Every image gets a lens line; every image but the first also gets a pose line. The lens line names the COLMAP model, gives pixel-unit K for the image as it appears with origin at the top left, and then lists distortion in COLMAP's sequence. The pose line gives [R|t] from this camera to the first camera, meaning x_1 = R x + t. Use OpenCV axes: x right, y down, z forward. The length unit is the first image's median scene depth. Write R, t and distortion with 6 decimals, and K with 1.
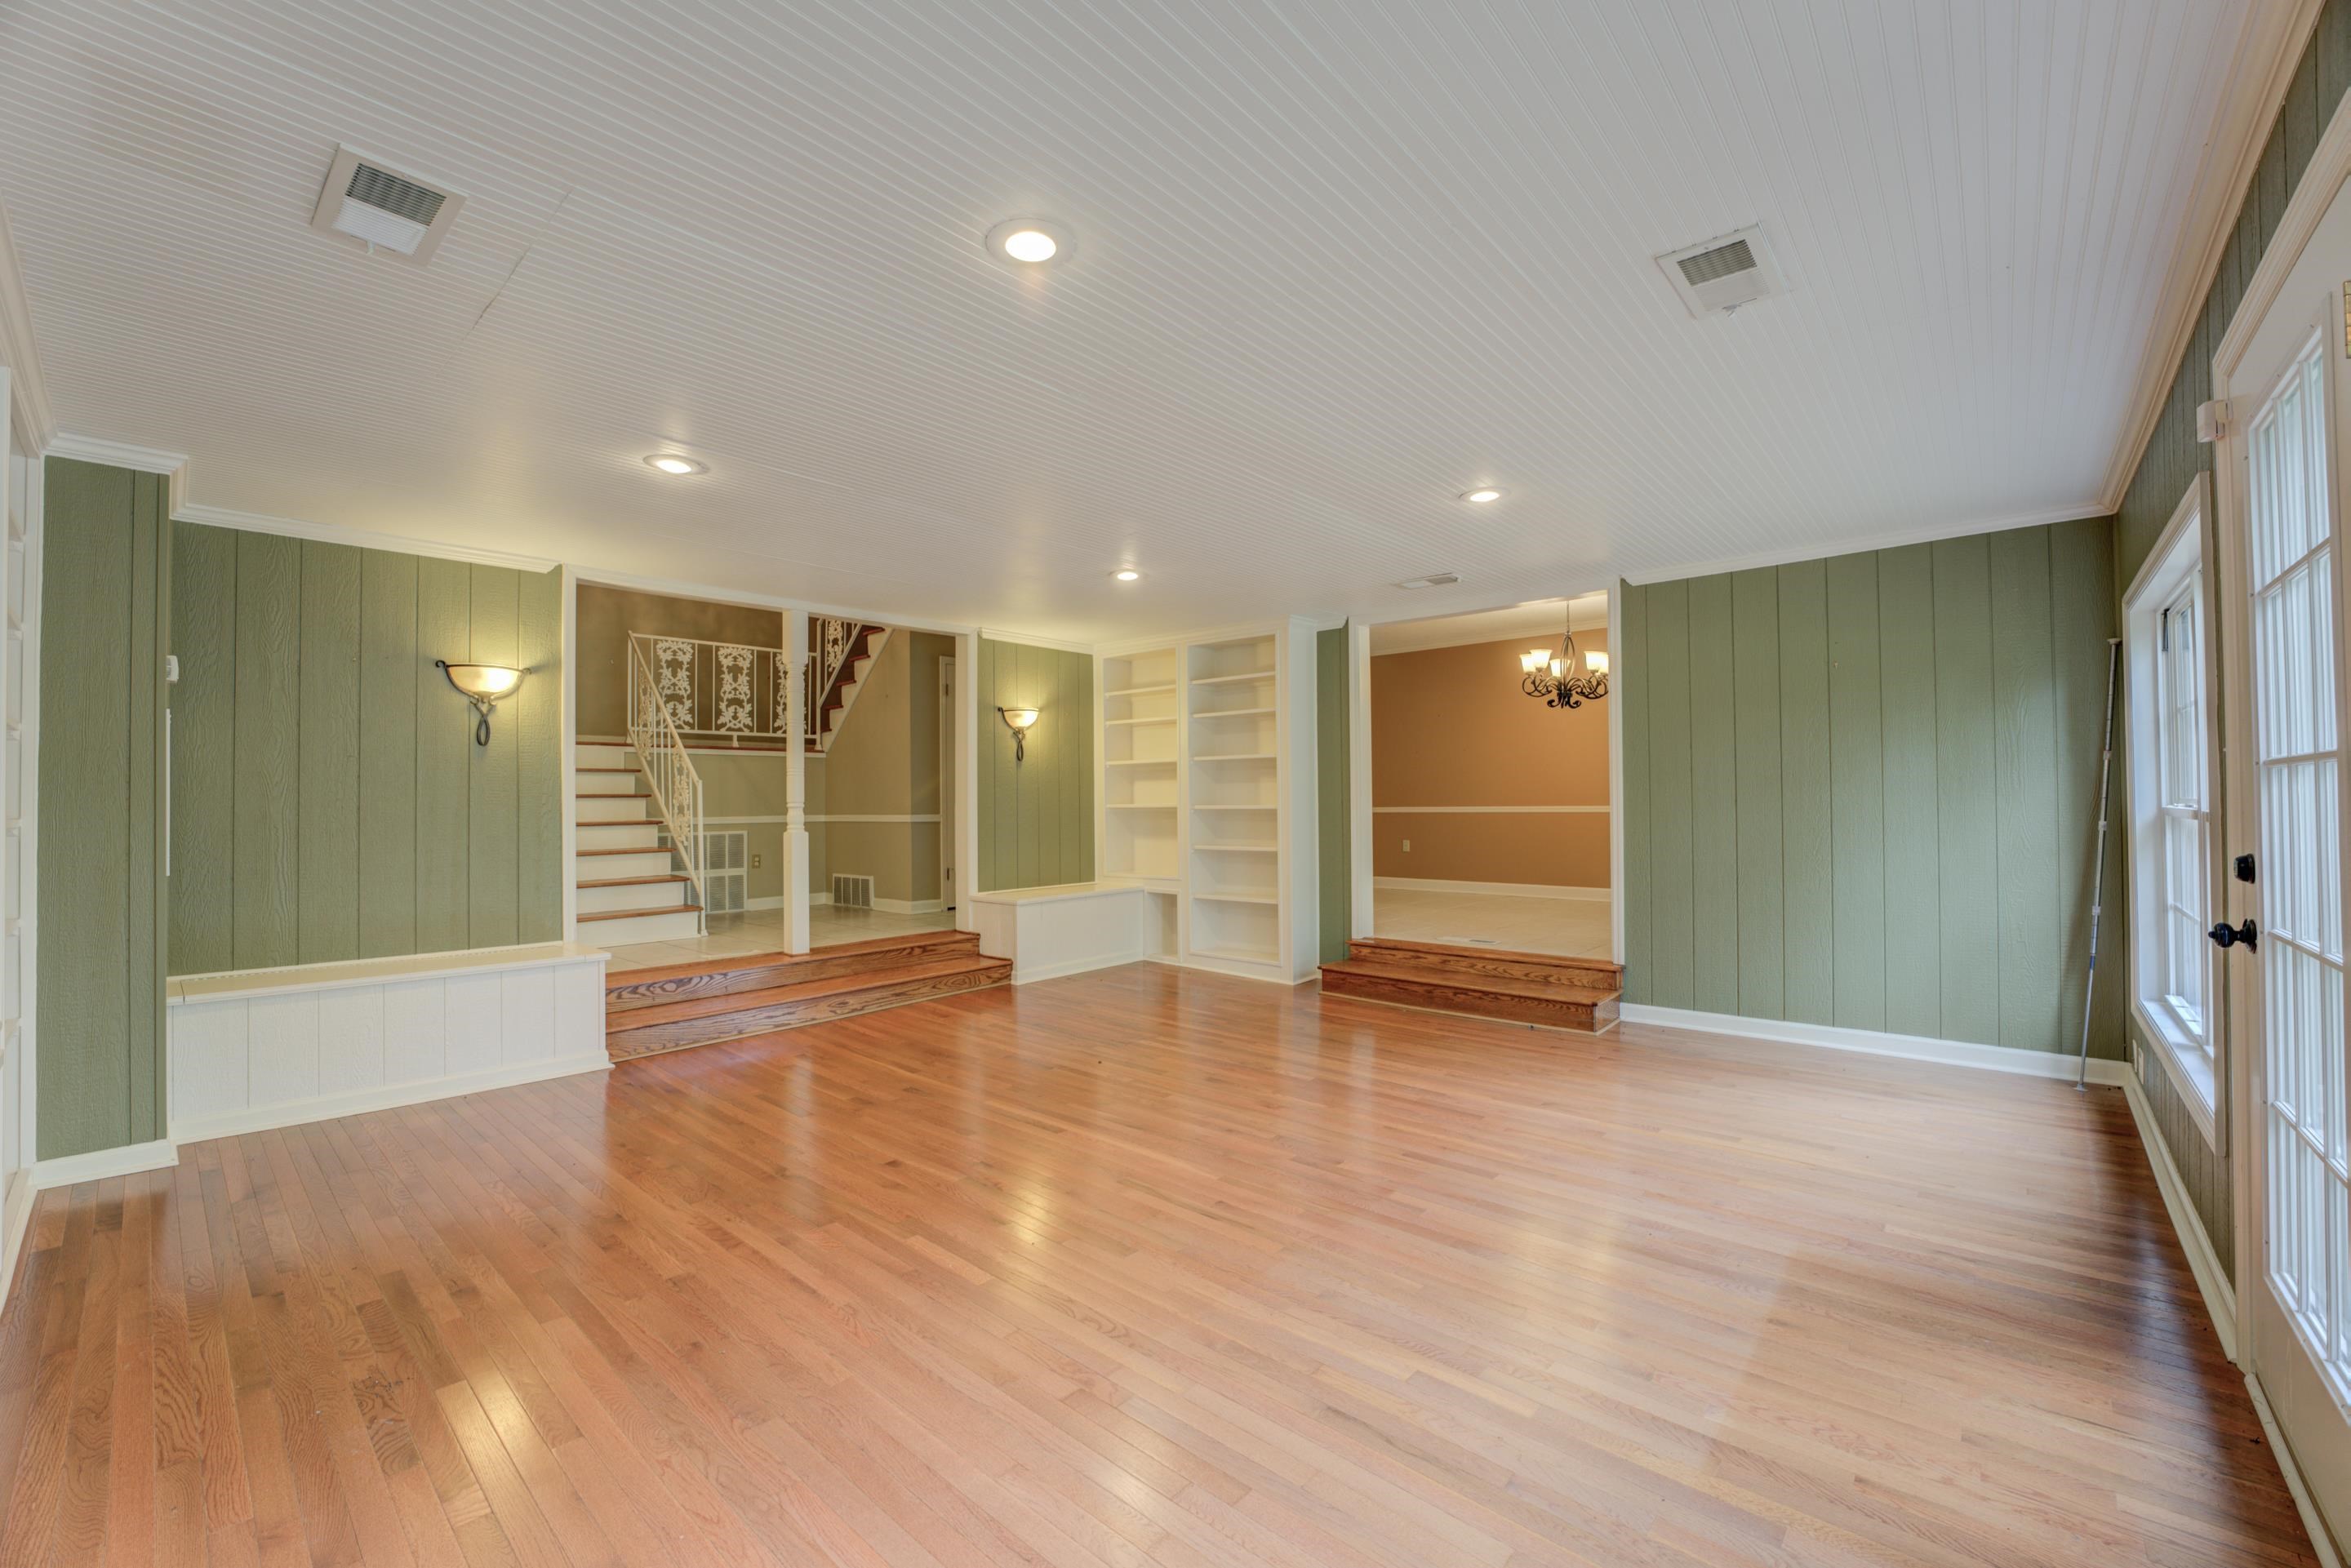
lens RADIAL K [[941.7, 0, 1173.1], [0, 941.7, 788.3], [0, 0, 1]] dist [-0.029737, -0.000126]
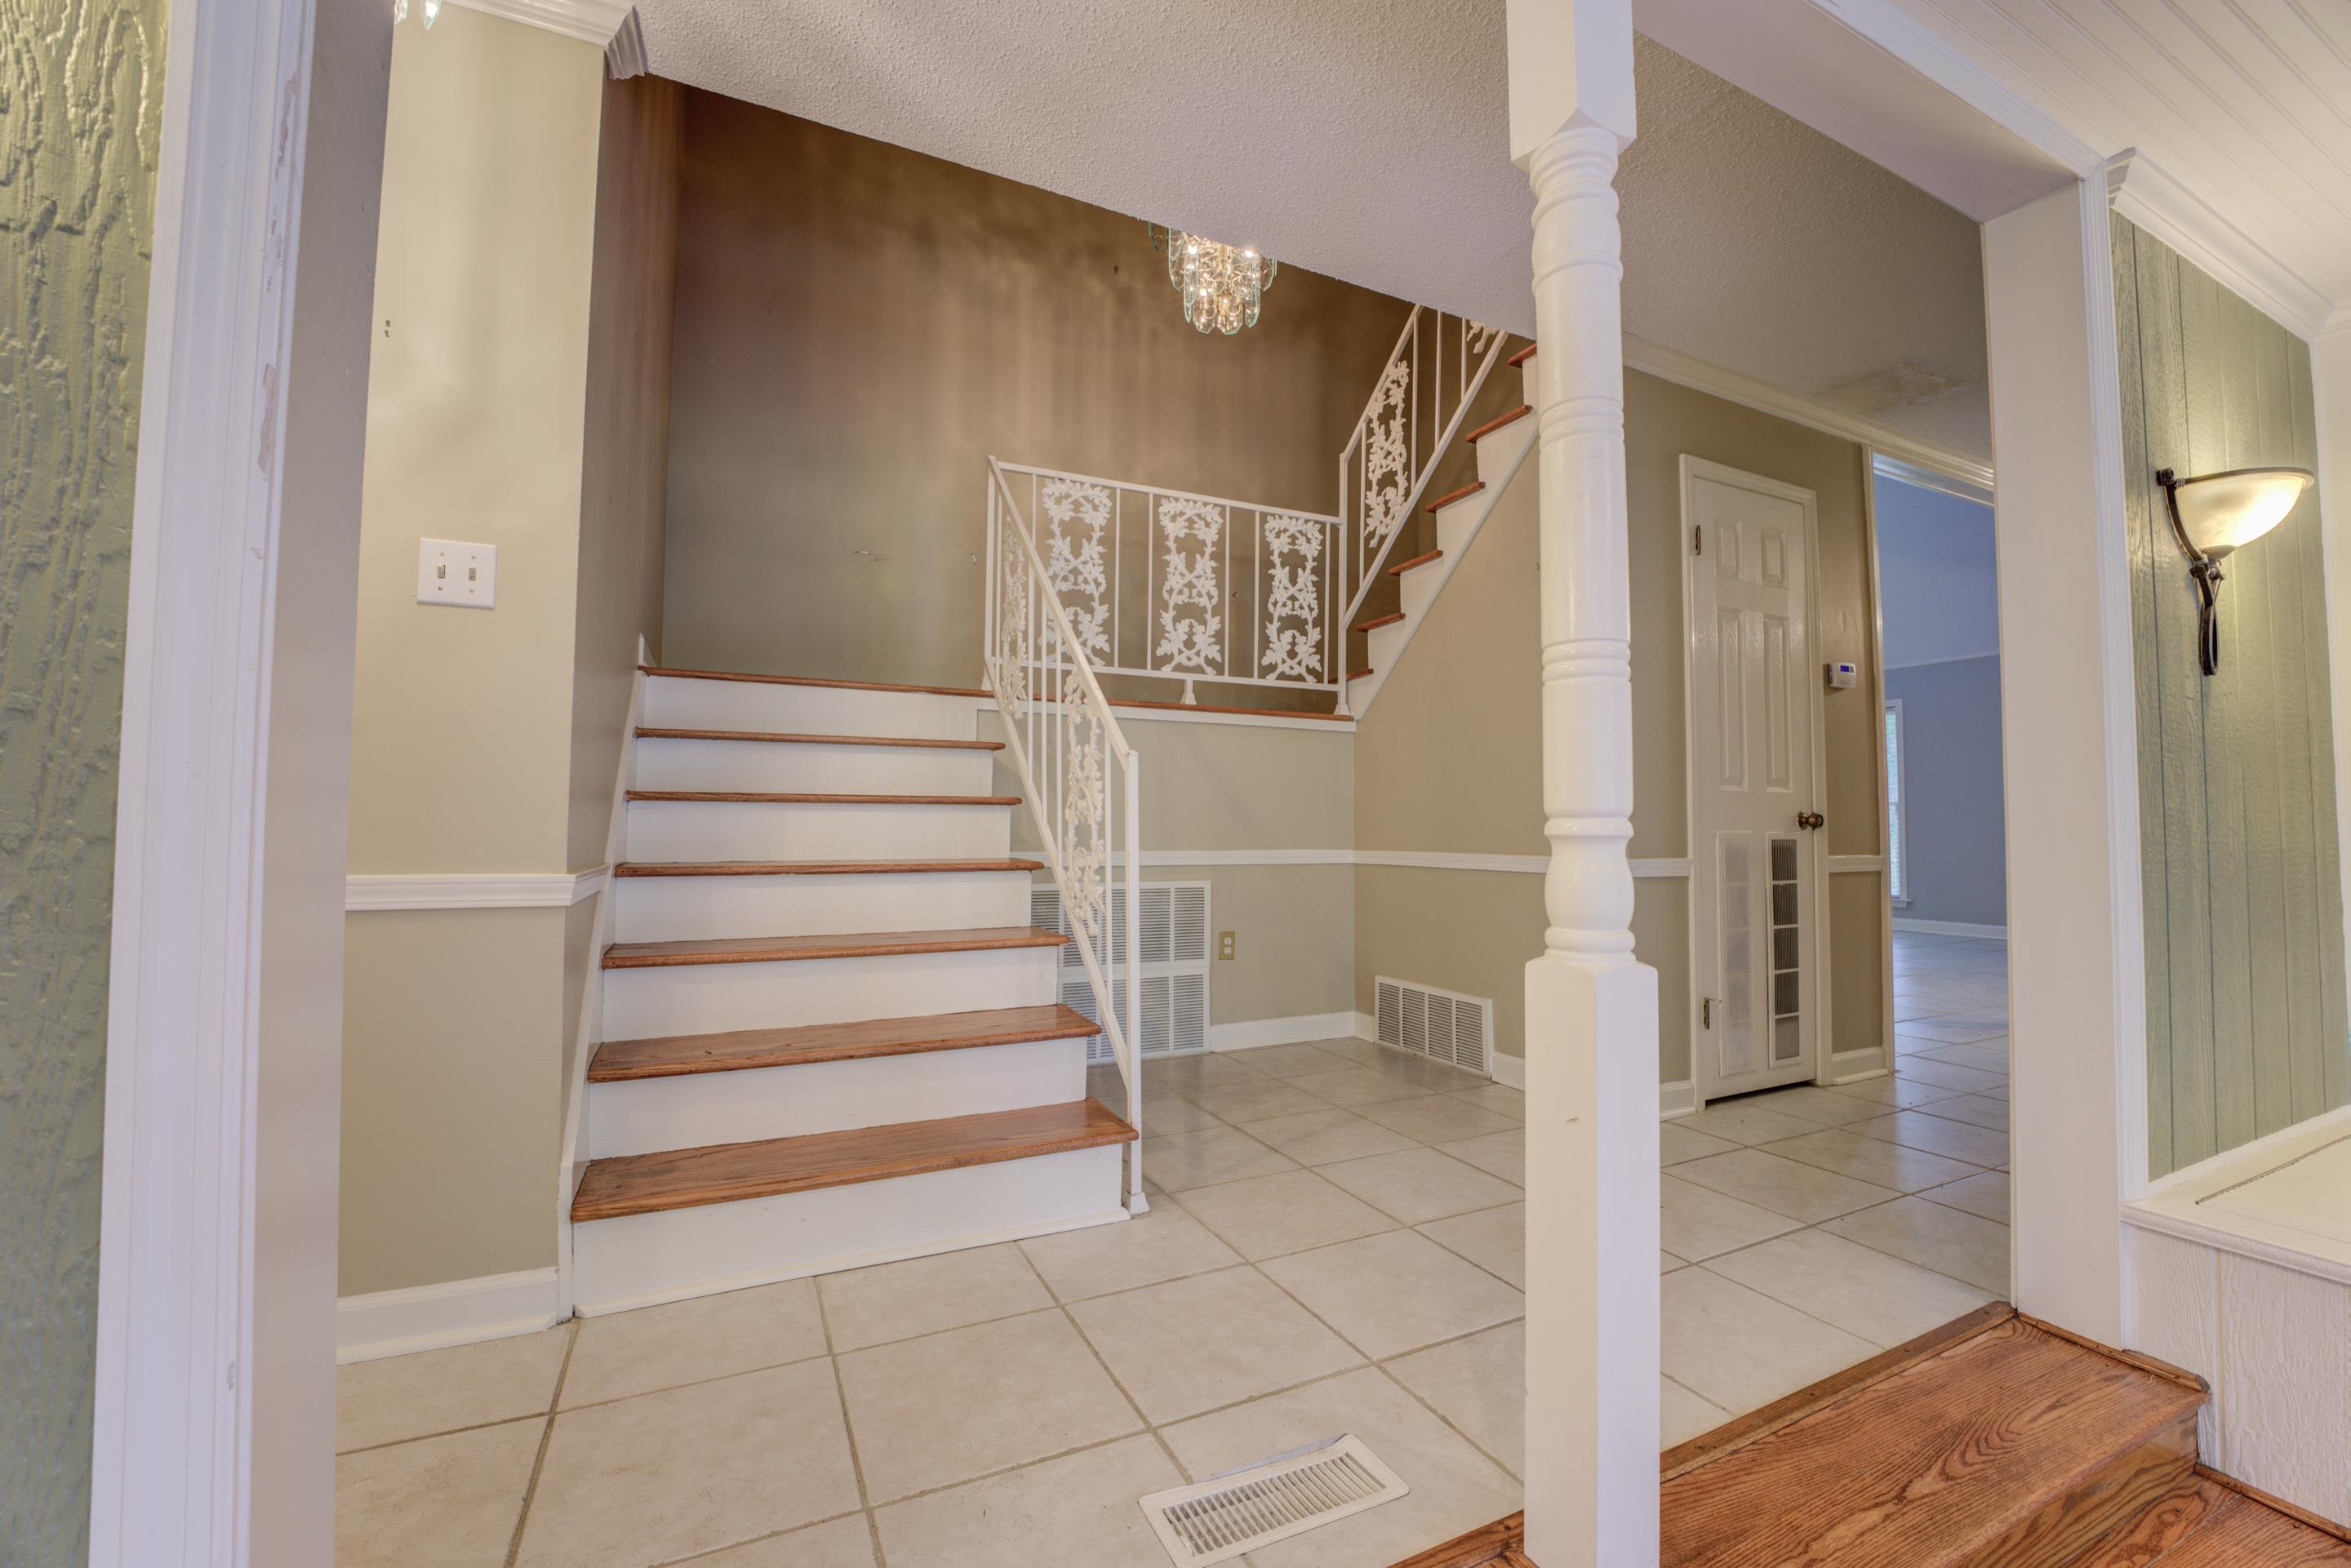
lens RADIAL K [[941.7, 0, 1173.1], [0, 941.7, 788.3], [0, 0, 1]] dist [-0.029737, -0.000126]
pose [[0.921954, -0.001305, -0.387296, -0.292419], [-0.009944, 0.999585, -0.027038, 0.011682], [0.387171, 0.028779, 0.921559, 0.560207]]
